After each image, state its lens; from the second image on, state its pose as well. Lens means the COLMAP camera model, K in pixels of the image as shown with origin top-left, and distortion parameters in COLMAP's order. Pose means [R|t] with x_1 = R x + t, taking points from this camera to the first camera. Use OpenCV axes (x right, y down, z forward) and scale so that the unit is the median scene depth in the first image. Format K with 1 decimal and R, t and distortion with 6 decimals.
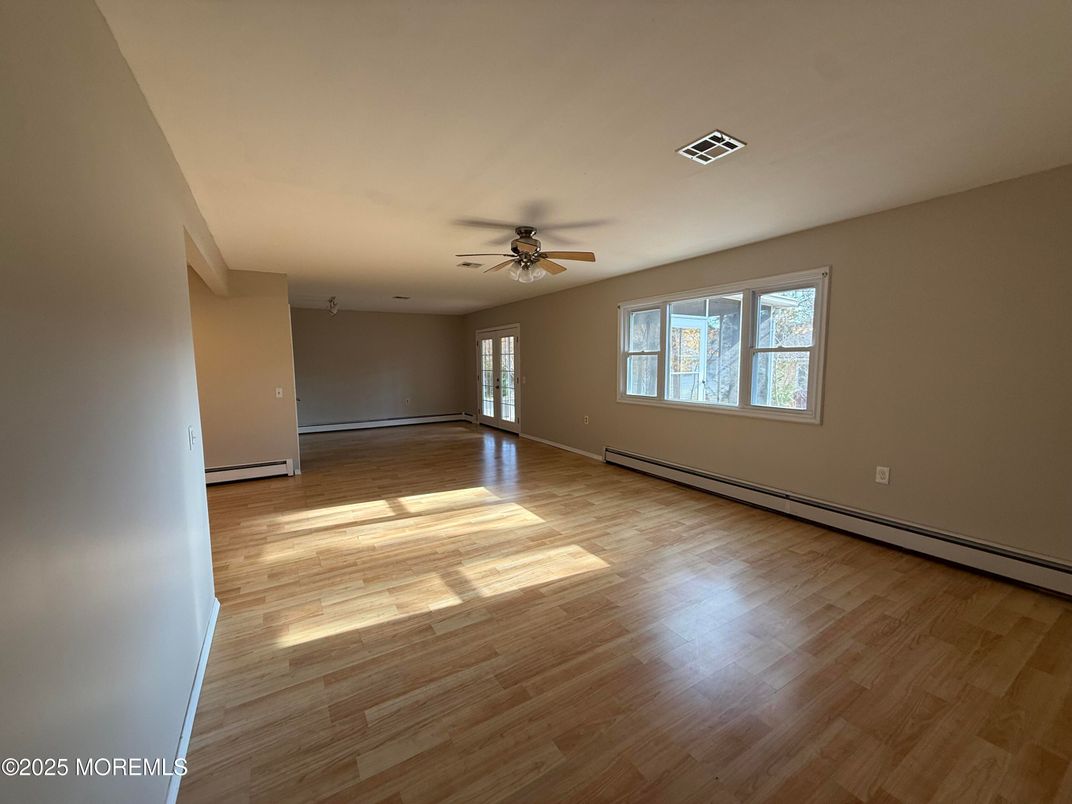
lens RADIAL K [[428.9, 0, 534.9], [0, 428.9, 404.4], [0, 0, 1]] dist [-0.001728, 0.000105]
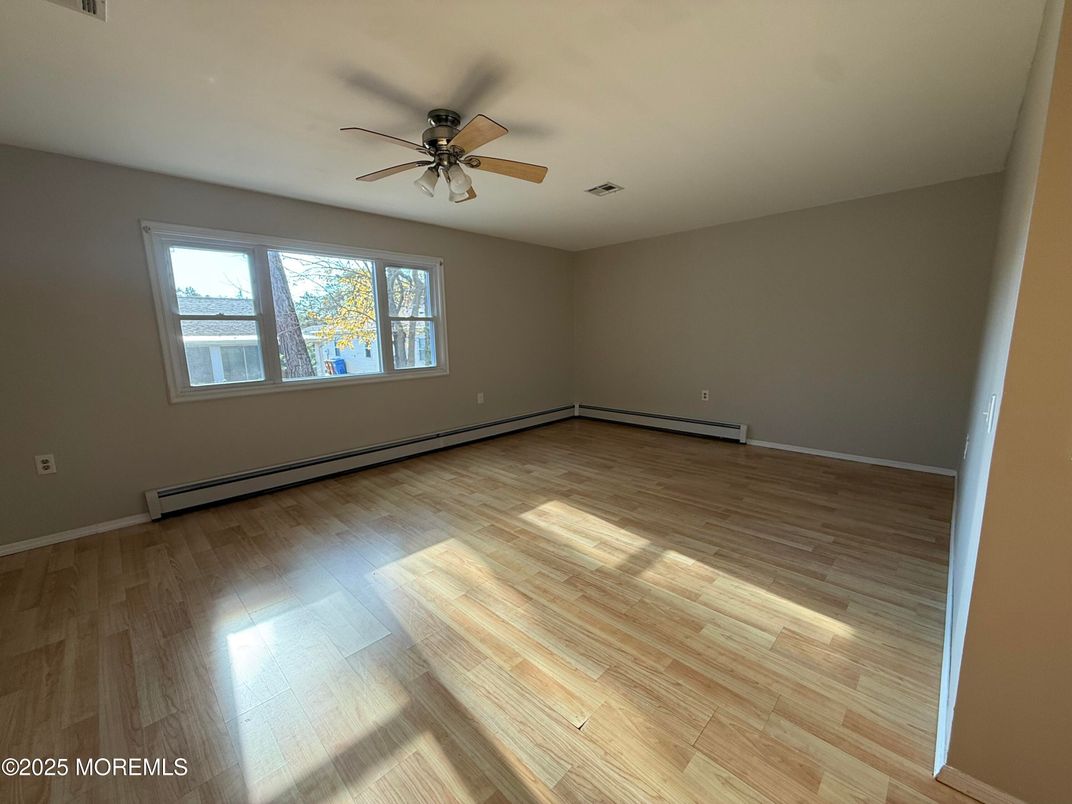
lens RADIAL K [[428.9, 0, 534.9], [0, 428.9, 404.4], [0, 0, 1]] dist [-0.001728, 0.000105]
pose [[-0.243450, -0.147203, 0.958678, -0.741764], [0.122123, 0.975897, 0.180859, -0.075732], [-0.962194, 0.161107, -0.219605, 1.065127]]
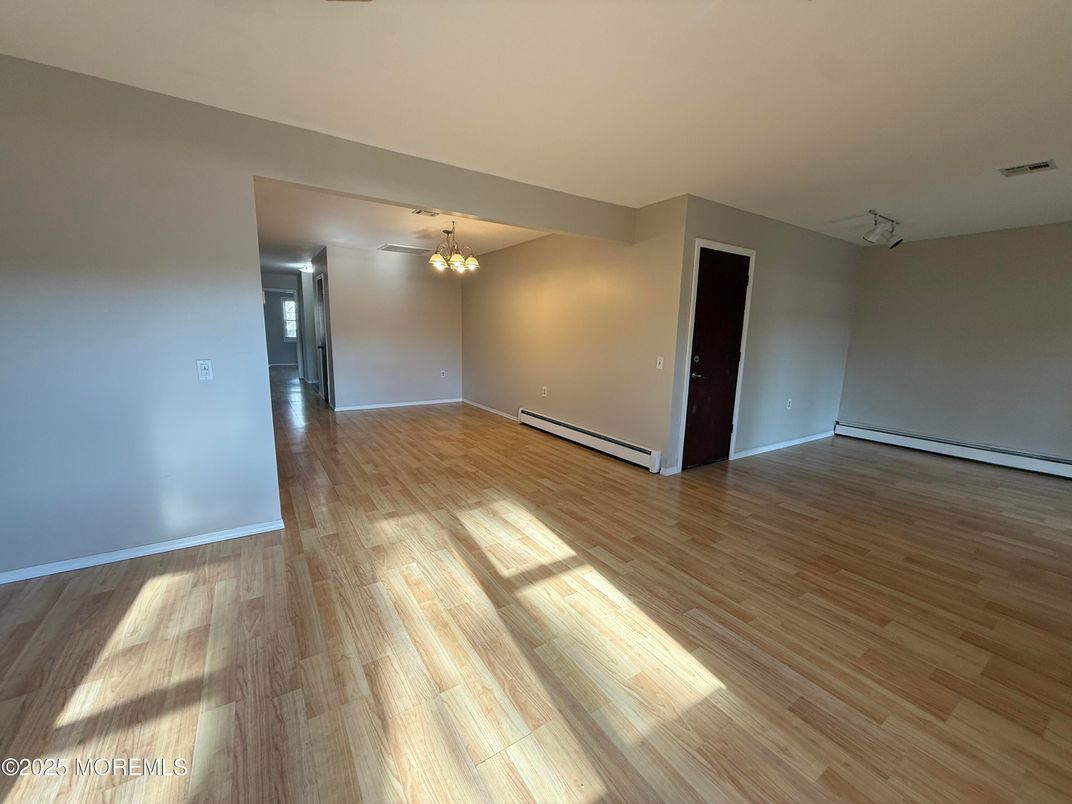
lens RADIAL K [[428.9, 0, 534.9], [0, 428.9, 404.4], [0, 0, 1]] dist [-0.001728, 0.000105]
pose [[0.029701, 0.179238, -0.983357, 0.231147], [-0.125825, 0.976636, 0.174212, -0.088082], [0.991608, 0.118557, 0.051559, 1.109136]]
